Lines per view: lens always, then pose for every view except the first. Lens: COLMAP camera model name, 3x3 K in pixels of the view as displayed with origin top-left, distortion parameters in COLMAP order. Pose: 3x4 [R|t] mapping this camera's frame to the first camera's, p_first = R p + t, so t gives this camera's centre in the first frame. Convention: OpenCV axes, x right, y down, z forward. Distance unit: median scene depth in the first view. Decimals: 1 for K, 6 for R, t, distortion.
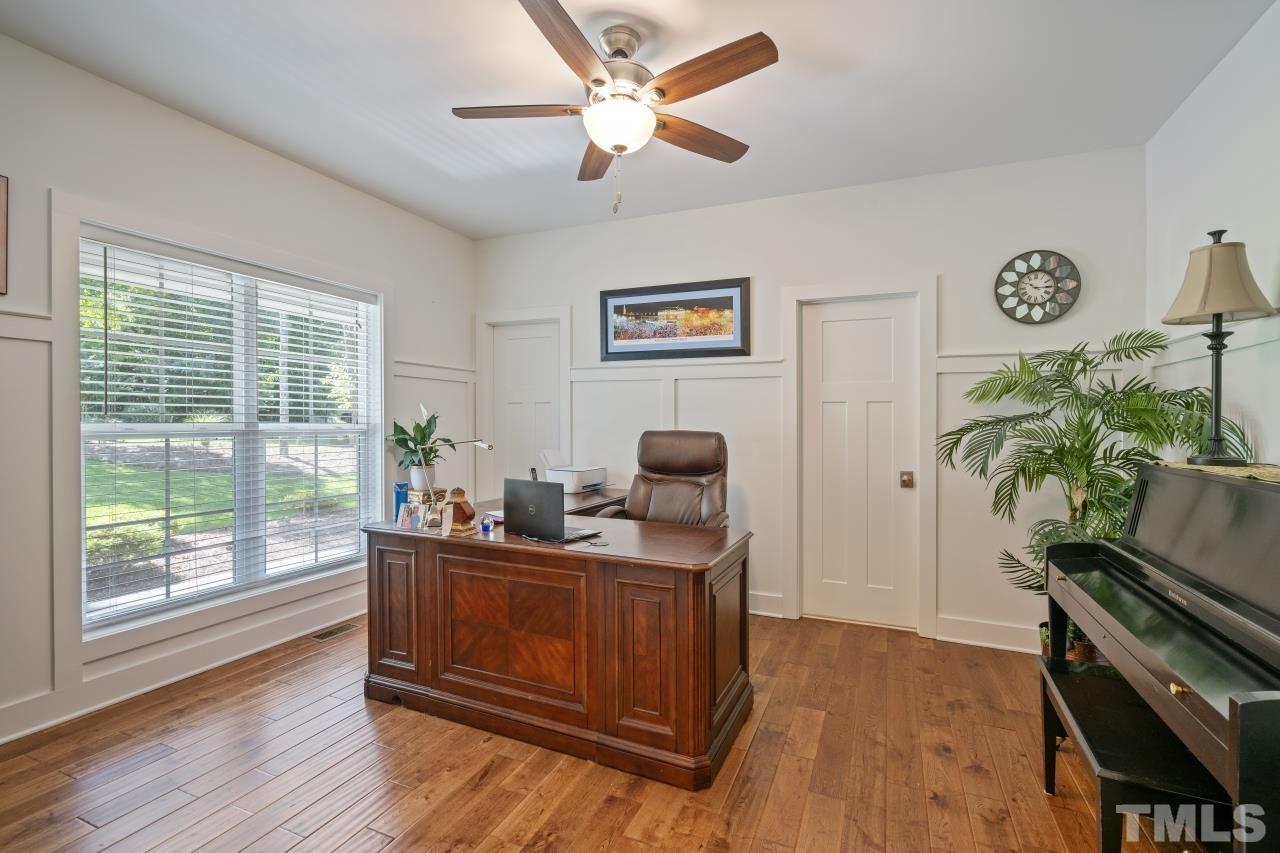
lens RADIAL K [[581.8, 0, 636.5], [0, 581.8, 420.6], [0, 0, 1]] dist [-0.002747, -0.000030]
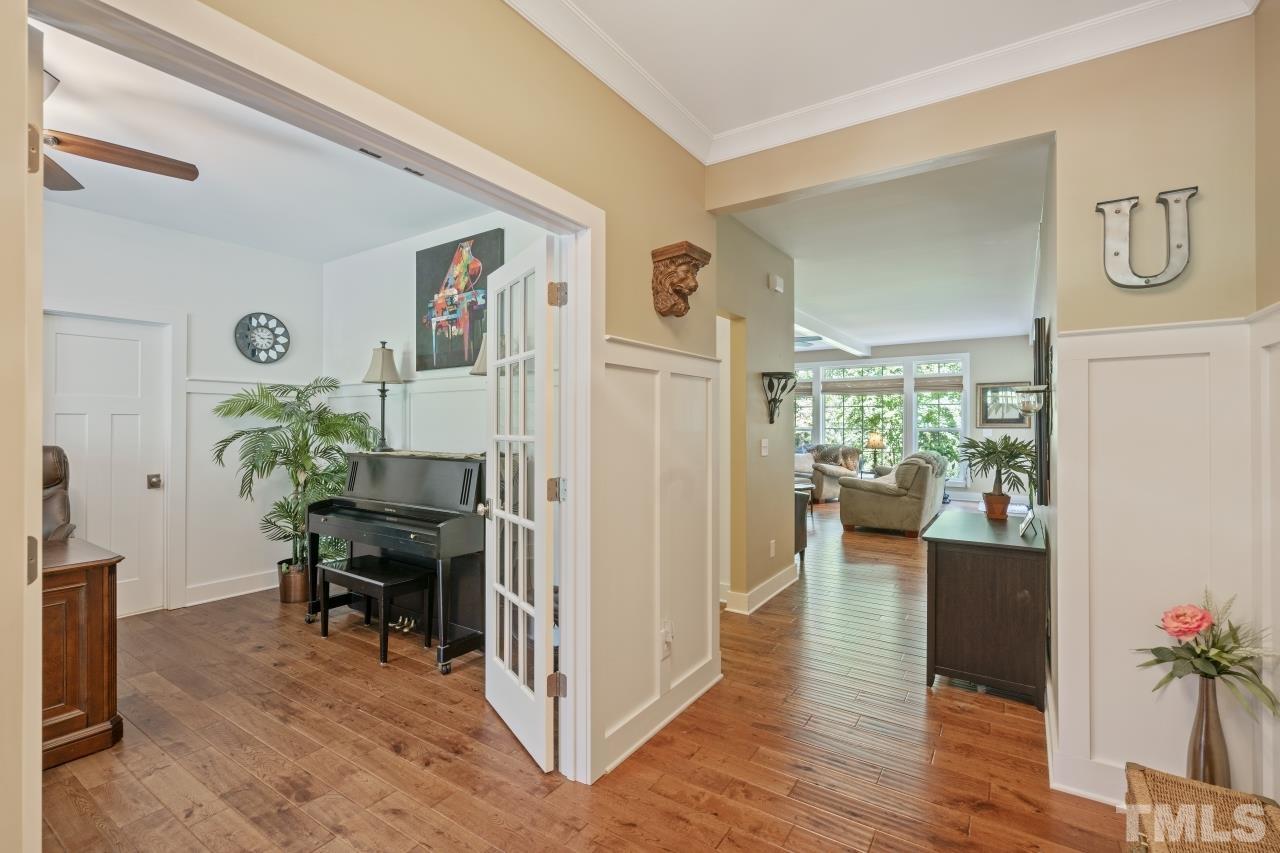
lens RADIAL K [[581.8, 0, 636.5], [0, 581.8, 420.6], [0, 0, 1]] dist [-0.002747, -0.000030]
pose [[0.183284, -0.003302, 0.983055, -0.656034], [-0.000217, 0.999994, 0.003400, -0.031937], [-0.983060, -0.000837, 0.183282, -0.215245]]
